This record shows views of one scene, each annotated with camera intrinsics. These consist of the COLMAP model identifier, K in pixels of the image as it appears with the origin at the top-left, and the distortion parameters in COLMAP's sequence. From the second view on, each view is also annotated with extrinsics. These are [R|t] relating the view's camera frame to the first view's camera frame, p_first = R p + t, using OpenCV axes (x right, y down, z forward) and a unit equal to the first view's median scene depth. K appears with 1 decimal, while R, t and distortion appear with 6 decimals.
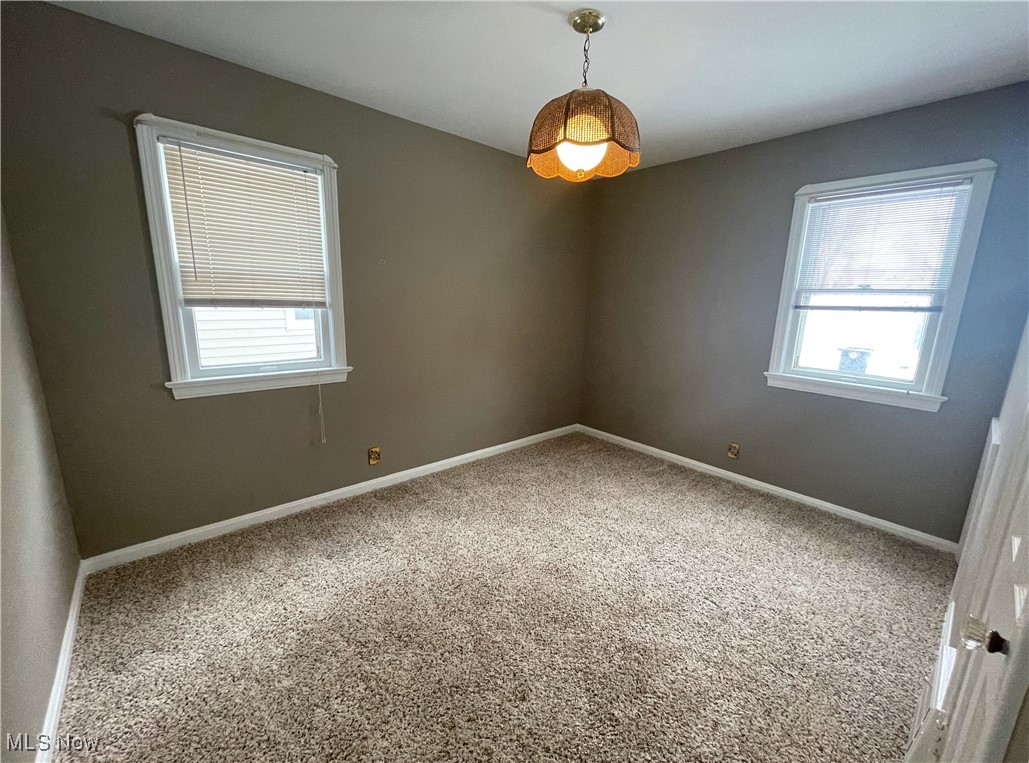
lens RADIAL K [[414.3, 0, 514.5], [0, 414.3, 381.5], [0, 0, 1]] dist [-0.001295, -0.000044]
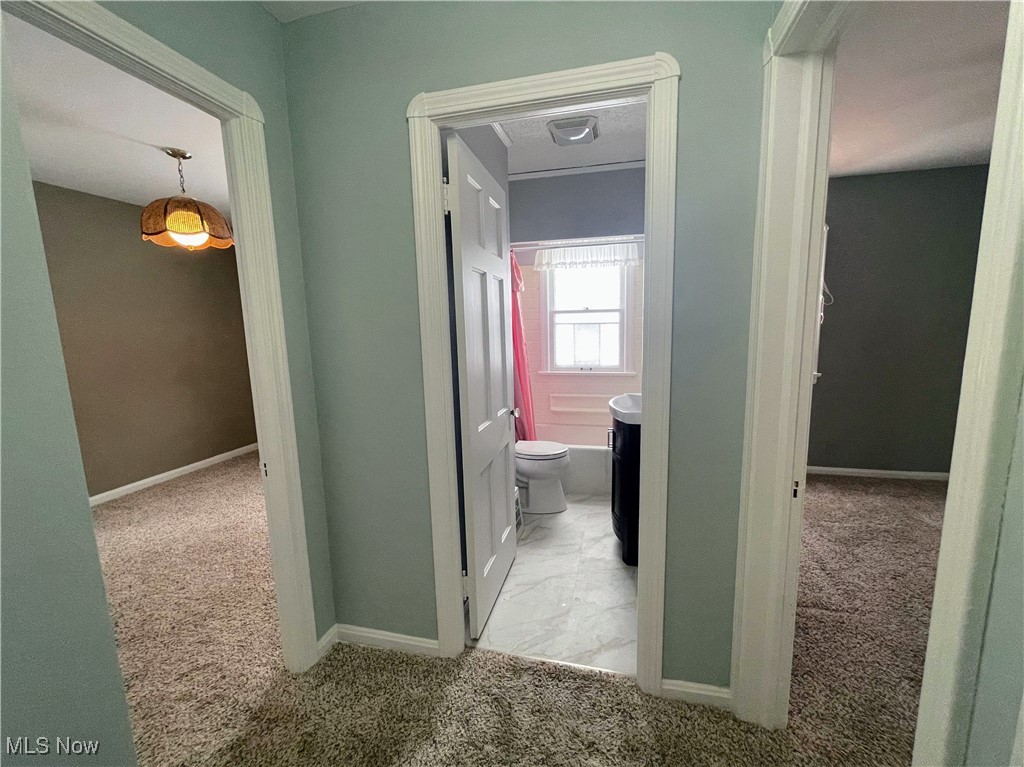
lens RADIAL K [[418.8, 0, 512.0], [0, 418.8, 383.5], [0, 0, 1]] dist [-0.000302, -0.000146]
pose [[0.825095, -0.125986, 0.550768, 0.210202], [0.157941, 0.987390, -0.010747, 0.176457], [-0.542469, 0.095856, 0.834589, -0.806037]]
